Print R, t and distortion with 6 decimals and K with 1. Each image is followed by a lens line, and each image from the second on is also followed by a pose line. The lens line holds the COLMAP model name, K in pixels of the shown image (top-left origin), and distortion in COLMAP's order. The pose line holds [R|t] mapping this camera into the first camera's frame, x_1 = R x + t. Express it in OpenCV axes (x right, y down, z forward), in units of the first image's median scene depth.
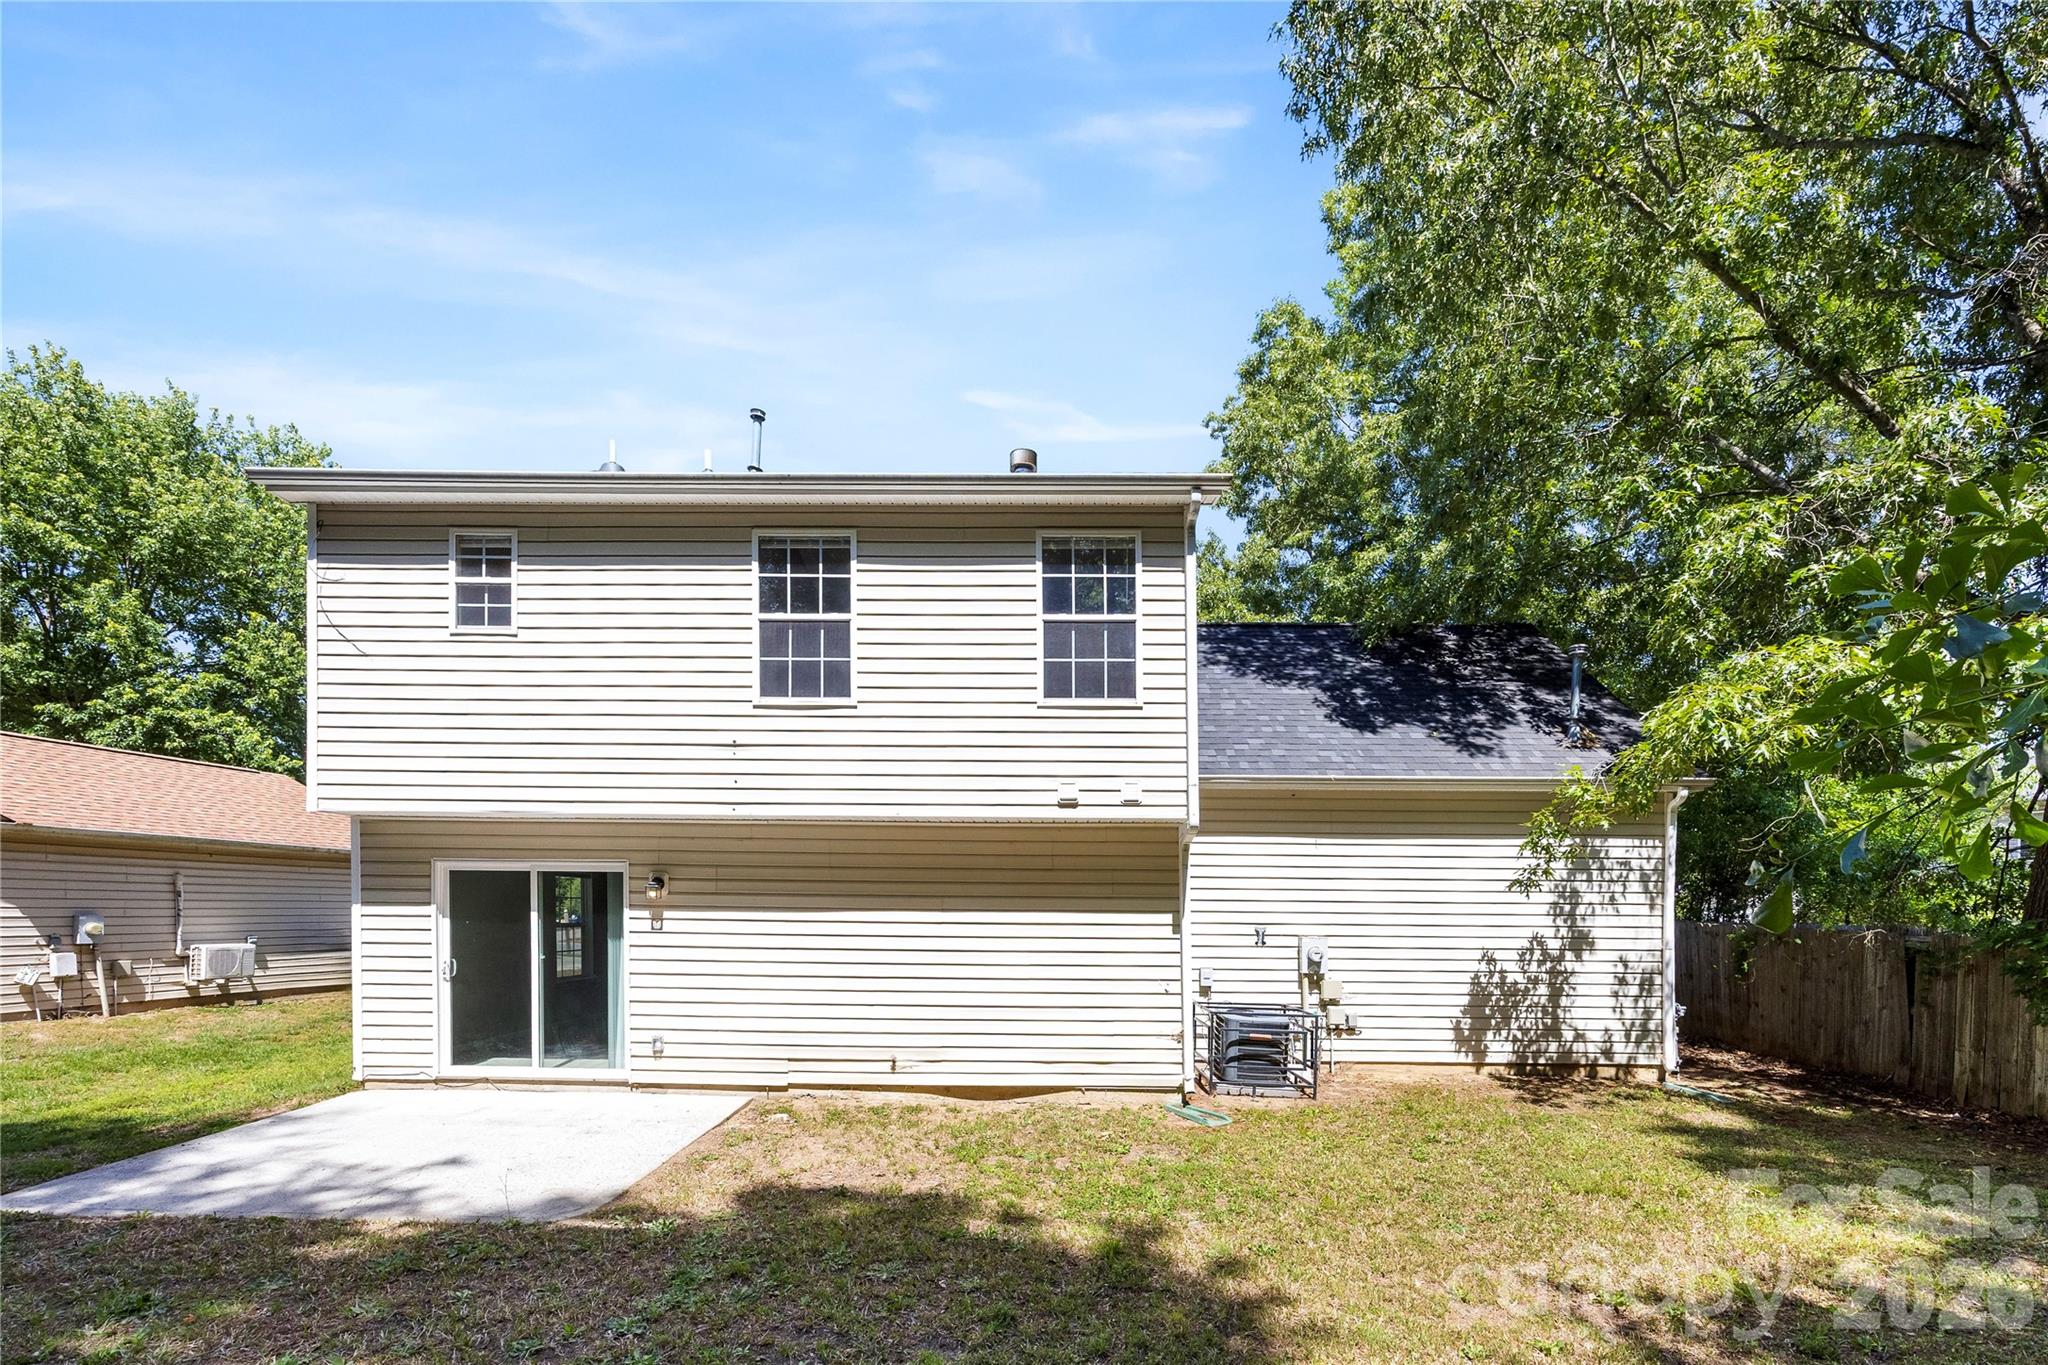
lens RADIAL K [[796.9, 0, 1019.3], [0, 796.9, 682.1], [0, 0, 1]] dist [0.000621, 0.000373]
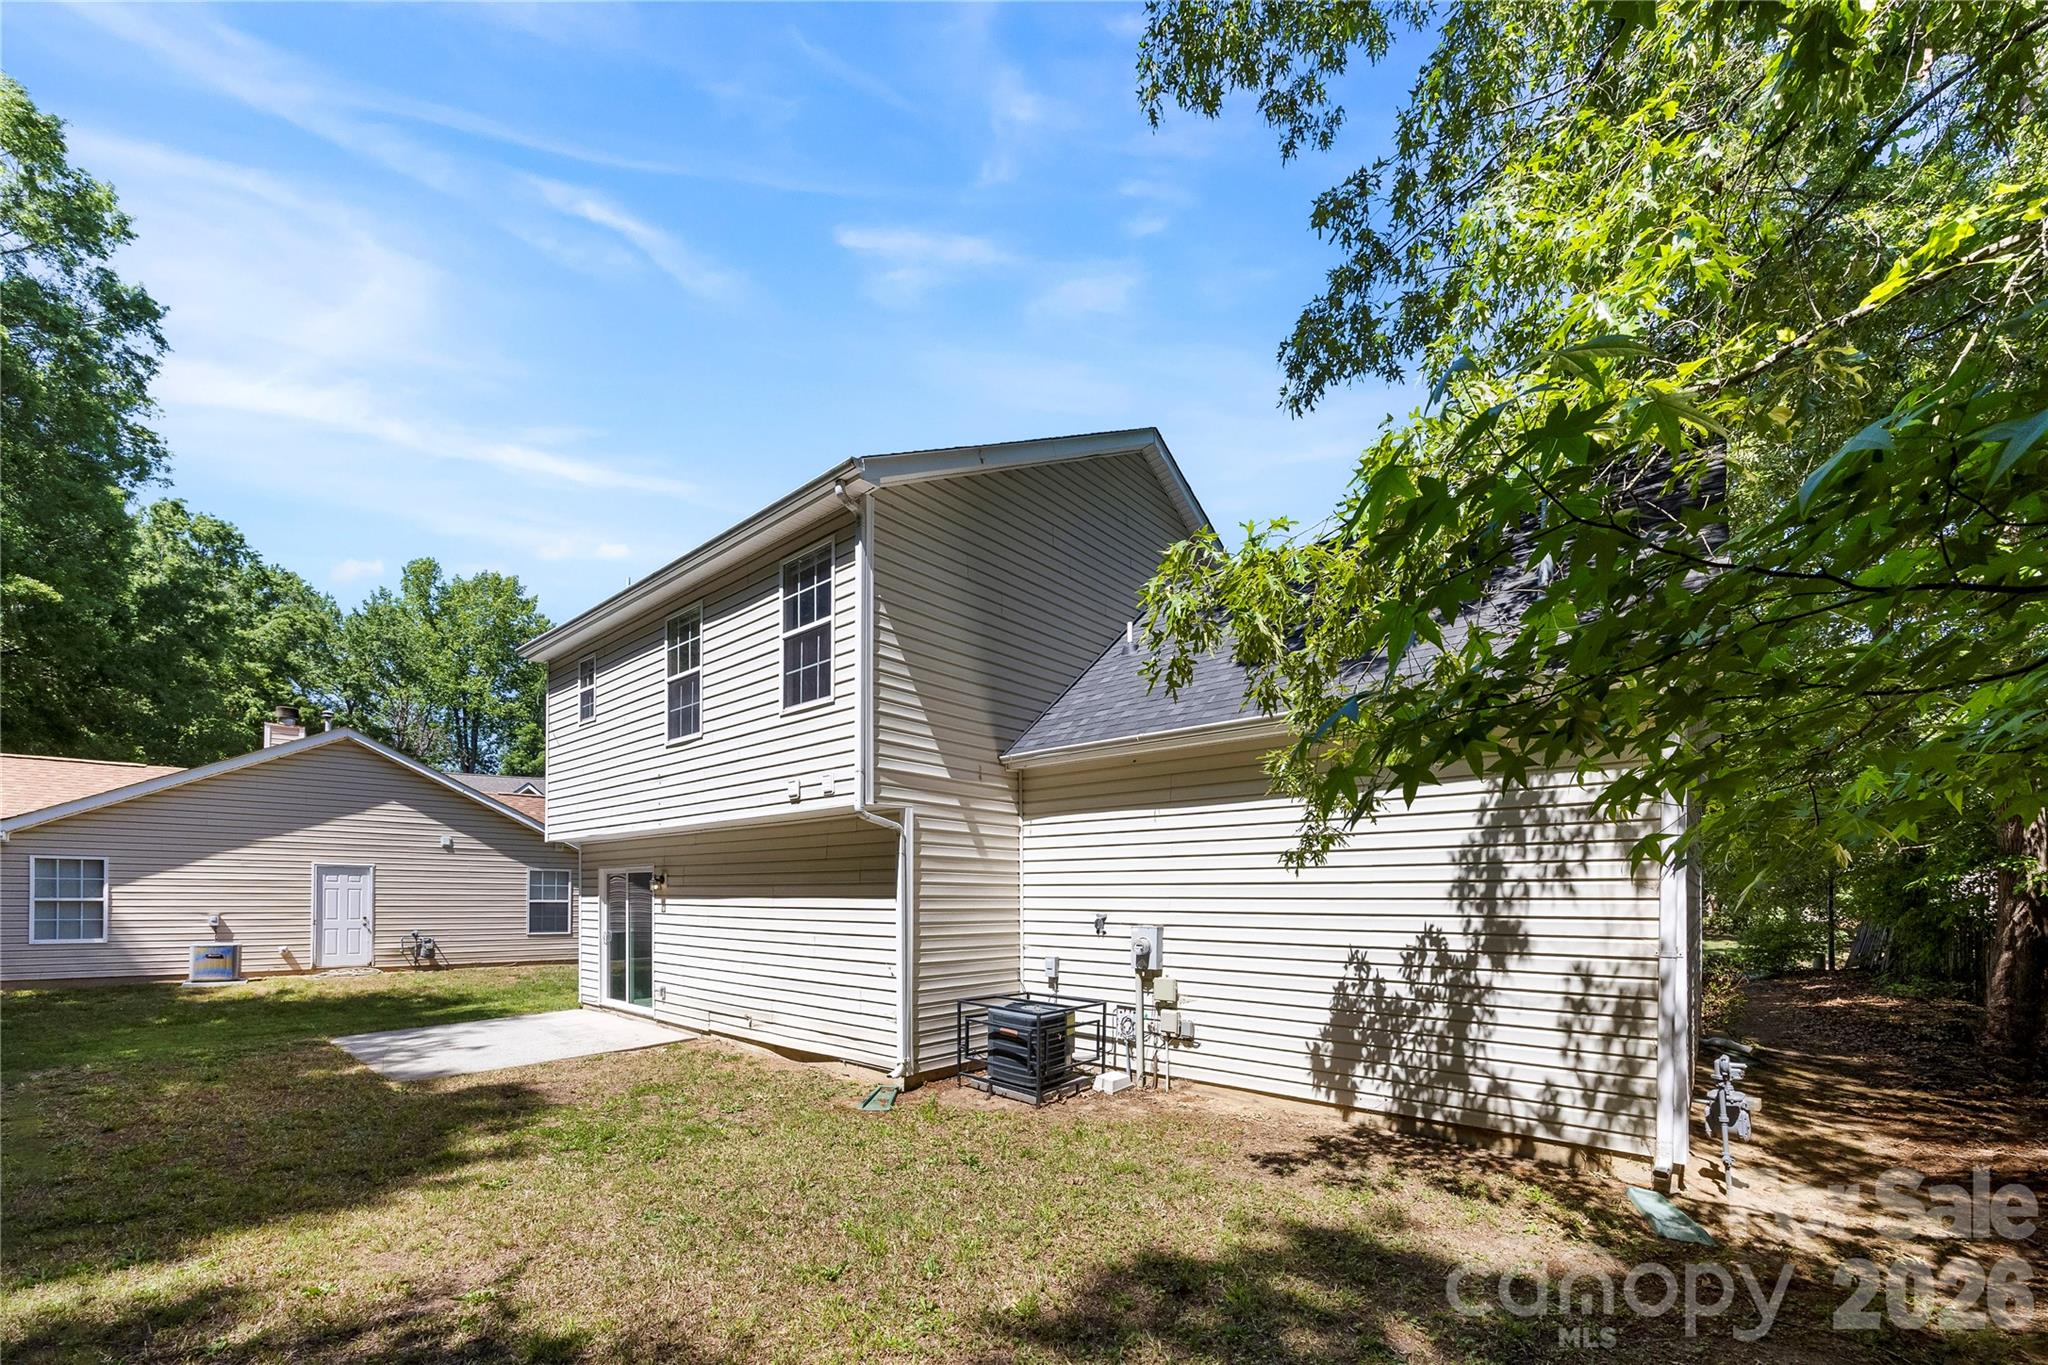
lens RADIAL K [[796.9, 0, 1020.5], [0, 796.9, 684.3], [0, 0, 1]] dist [0.000621, 0.000373]
pose [[0.761204, -0.174246, -0.624665, 0.854923], [0.177997, 0.982372, -0.057121, 0.095145], [0.623607, -0.067708, 0.778801, 0.285350]]
